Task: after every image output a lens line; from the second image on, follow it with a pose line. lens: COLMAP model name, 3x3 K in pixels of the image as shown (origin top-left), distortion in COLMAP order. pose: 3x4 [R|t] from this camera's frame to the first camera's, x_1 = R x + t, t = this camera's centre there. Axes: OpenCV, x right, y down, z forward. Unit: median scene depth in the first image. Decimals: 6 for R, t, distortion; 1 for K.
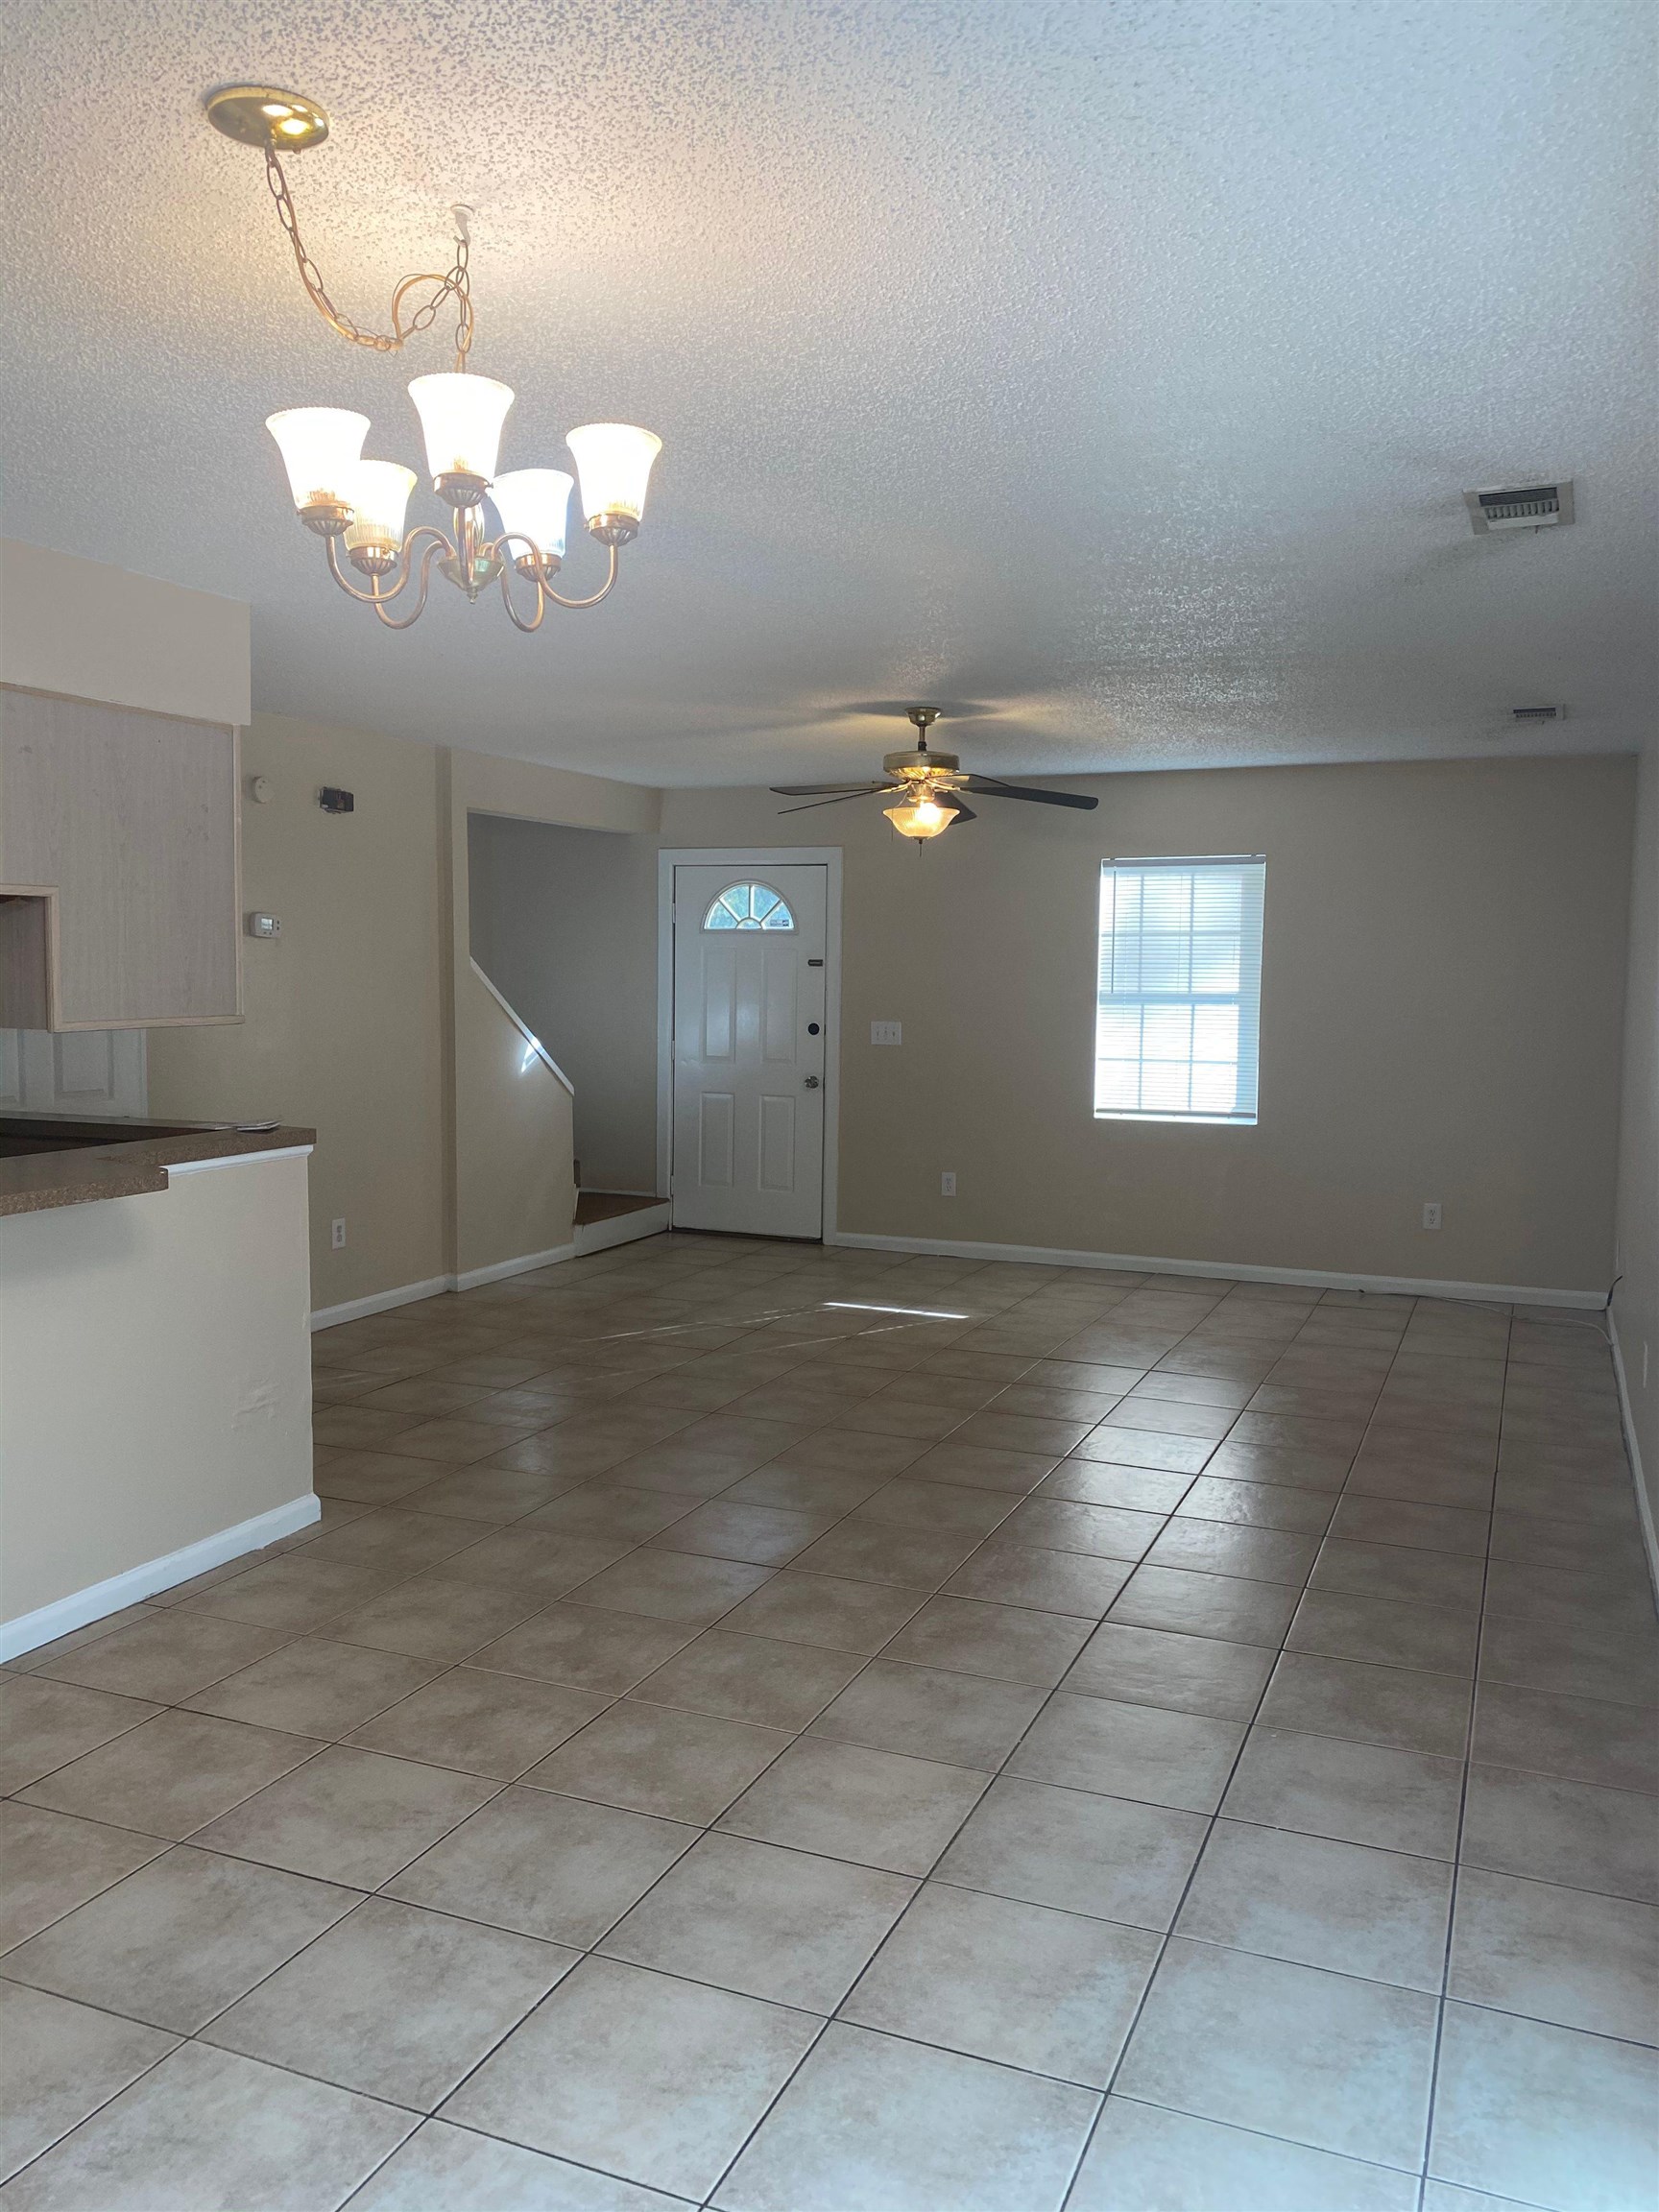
lens RADIAL K [[1678.9, 0, 829.5], [0, 1678.9, 1106.0], [0, 0, 1]] dist [0.006976, -0.097203]
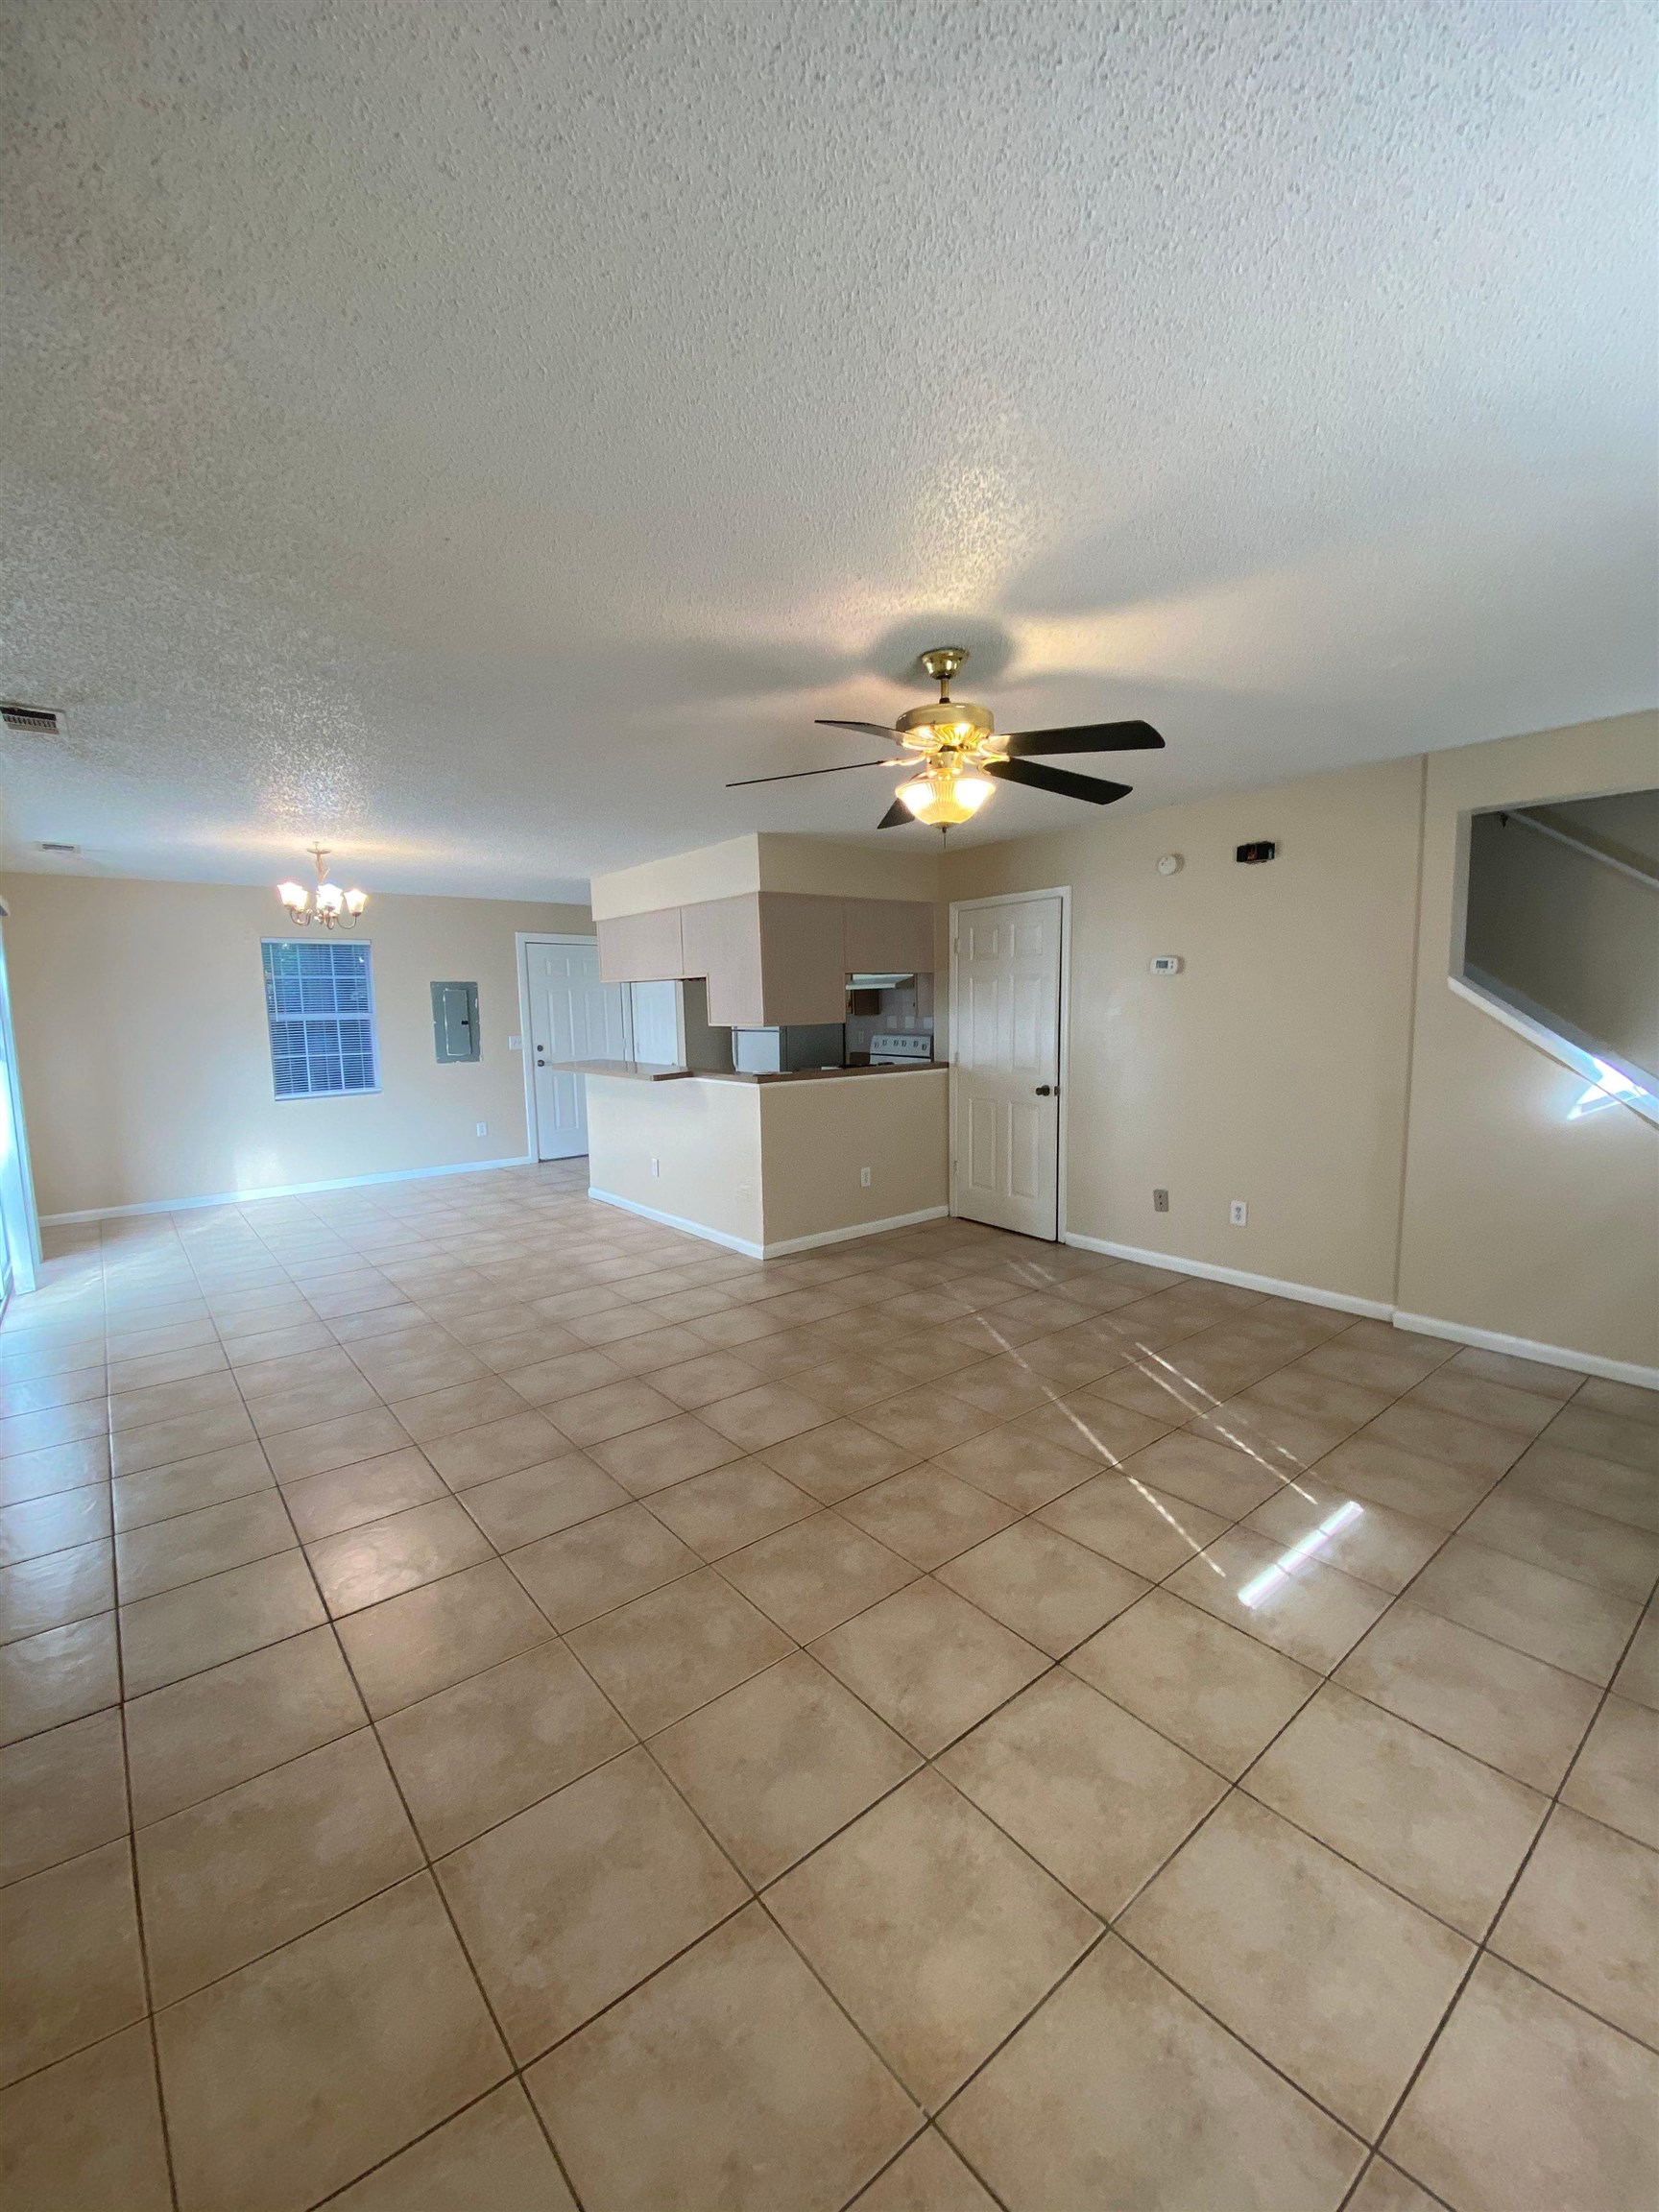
lens RADIAL K [[896.3, 0, 844.1], [0, 896.3, 1108.5], [0, 0, 1]] dist [0.016583, -0.017323]
pose [[-0.451902, 0.108382, -0.885459, 0.733572], [-0.071540, 0.984992, 0.157076, -0.145547], [0.889195, 0.134328, -0.437366, 1.832471]]
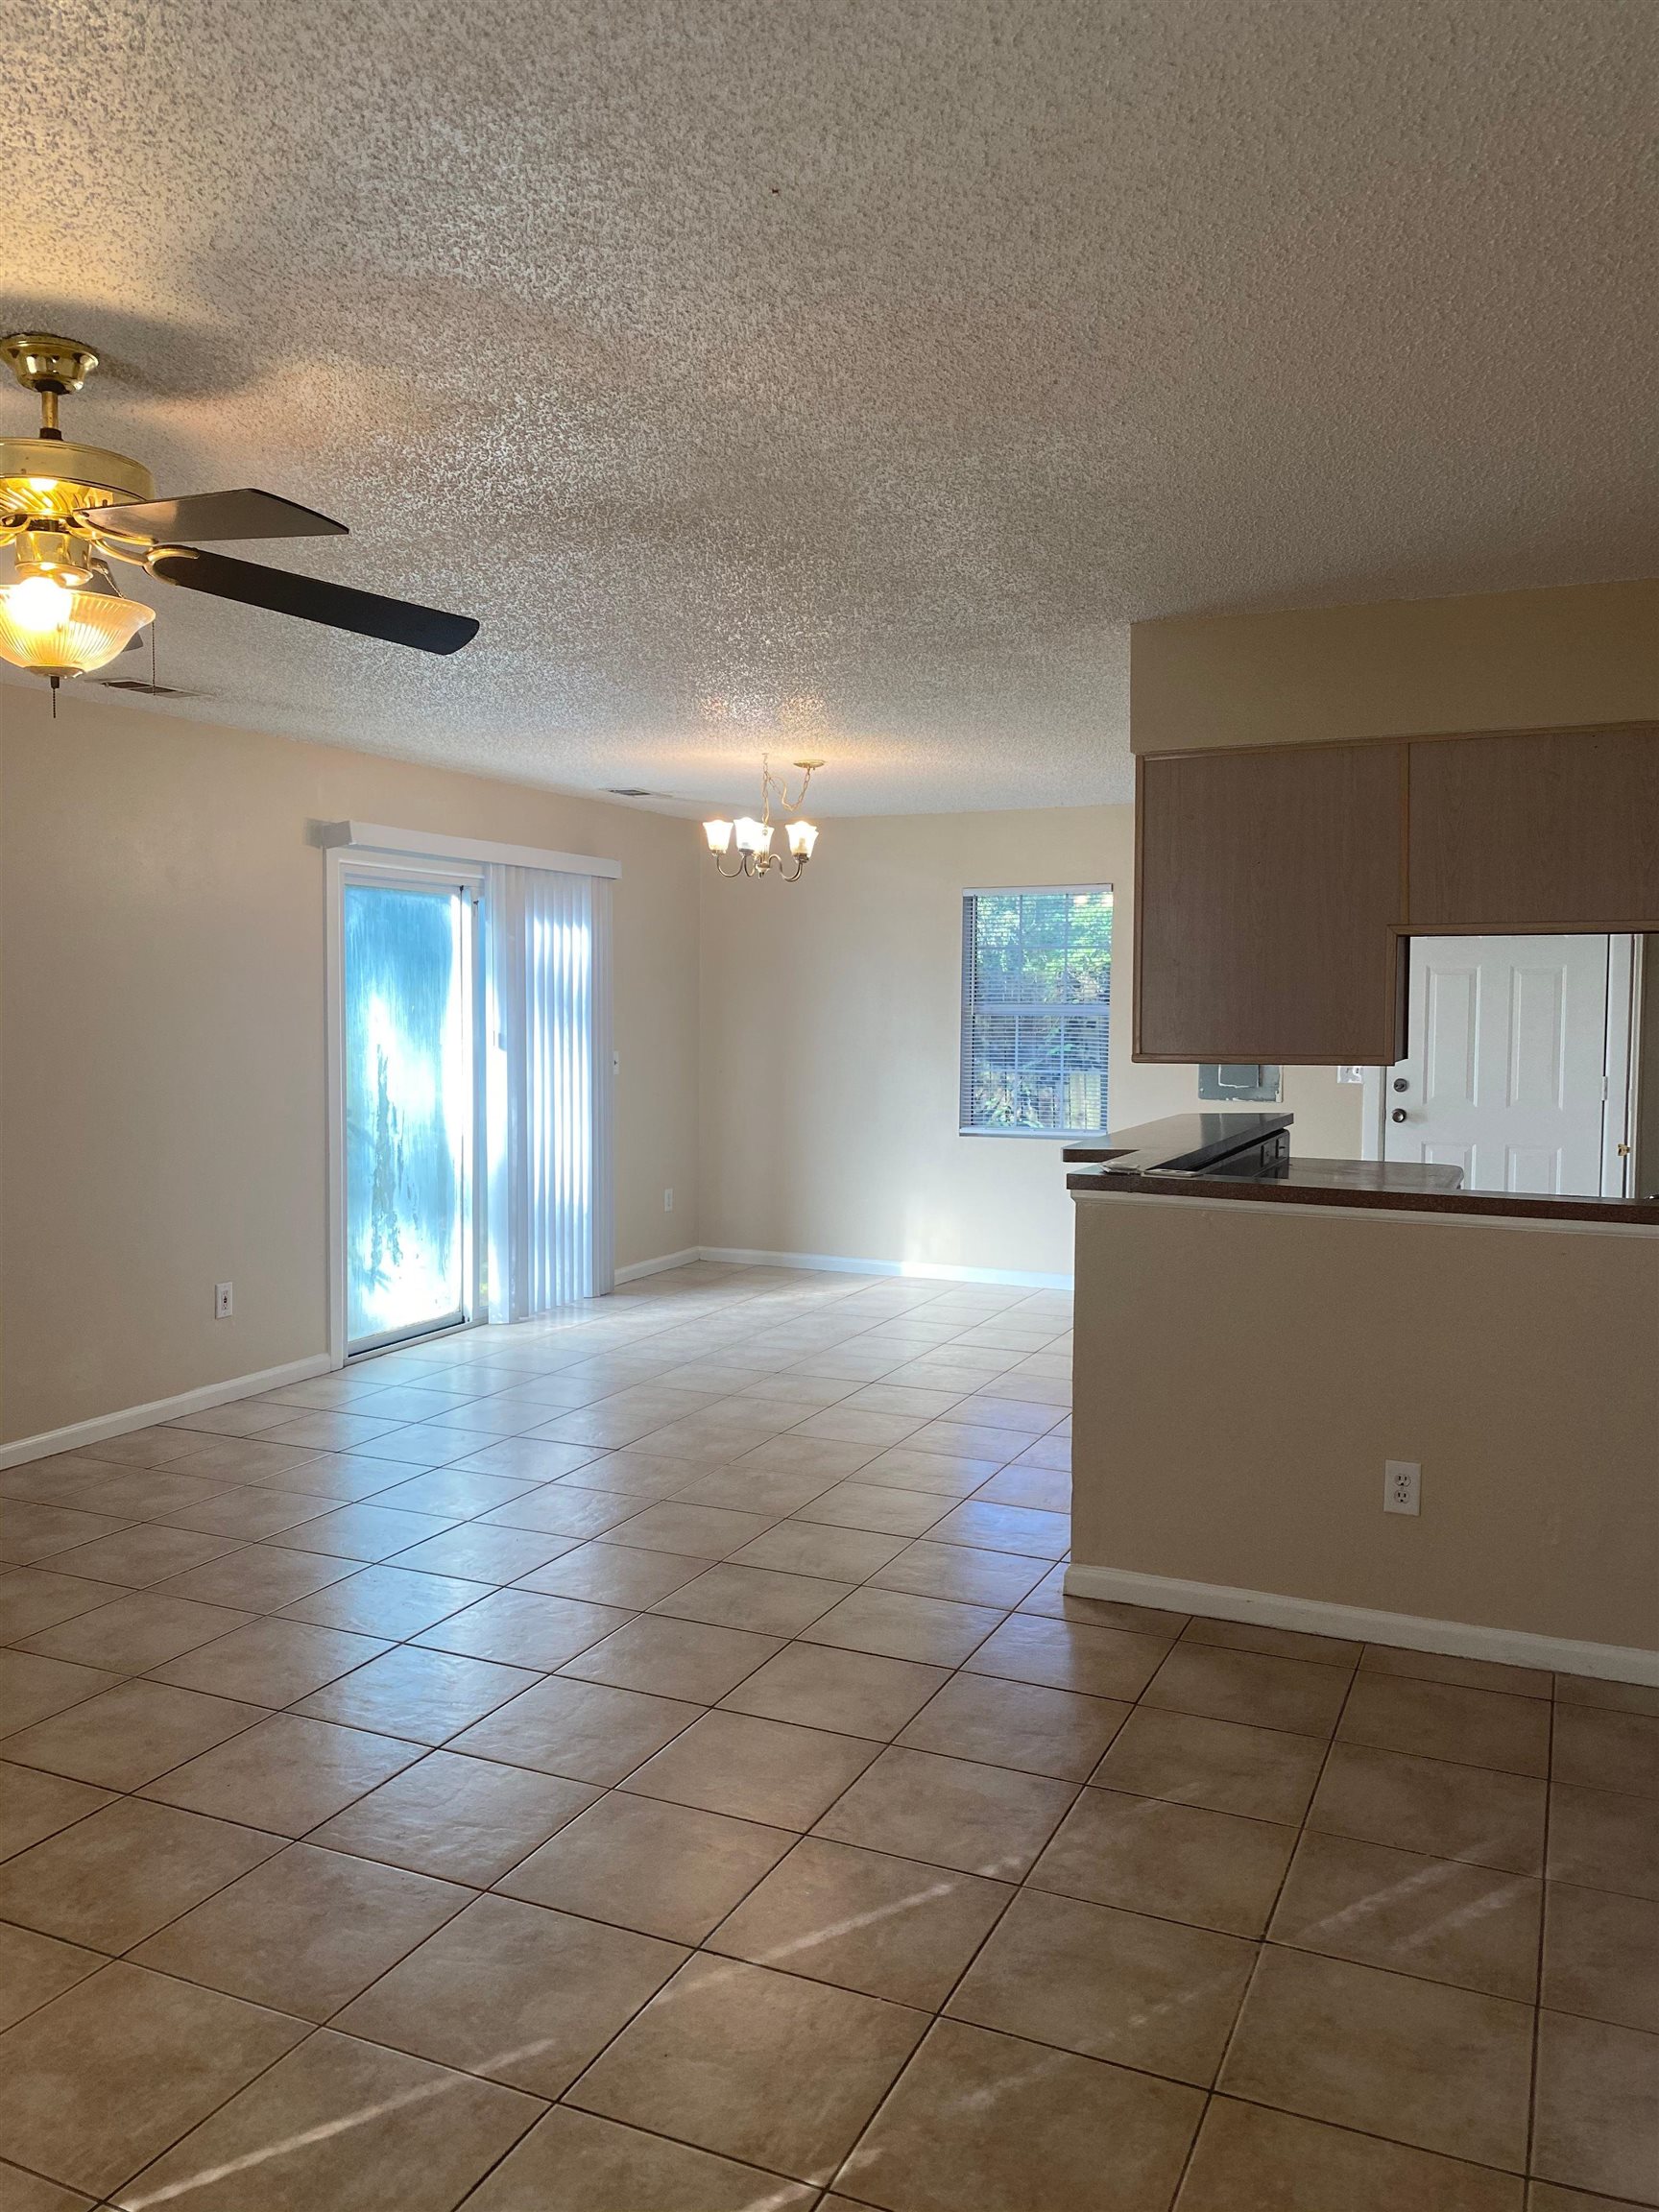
lens RADIAL K [[1678.9, 0, 829.5], [0, 1678.9, 1106.0], [0, 0, 1]] dist [0.006976, -0.097203]
pose [[-0.999591, -0.009949, 0.026816, -0.232258], [-0.005317, 0.985846, 0.167570, -0.202818], [-0.028103, 0.167359, -0.985495, 2.204694]]
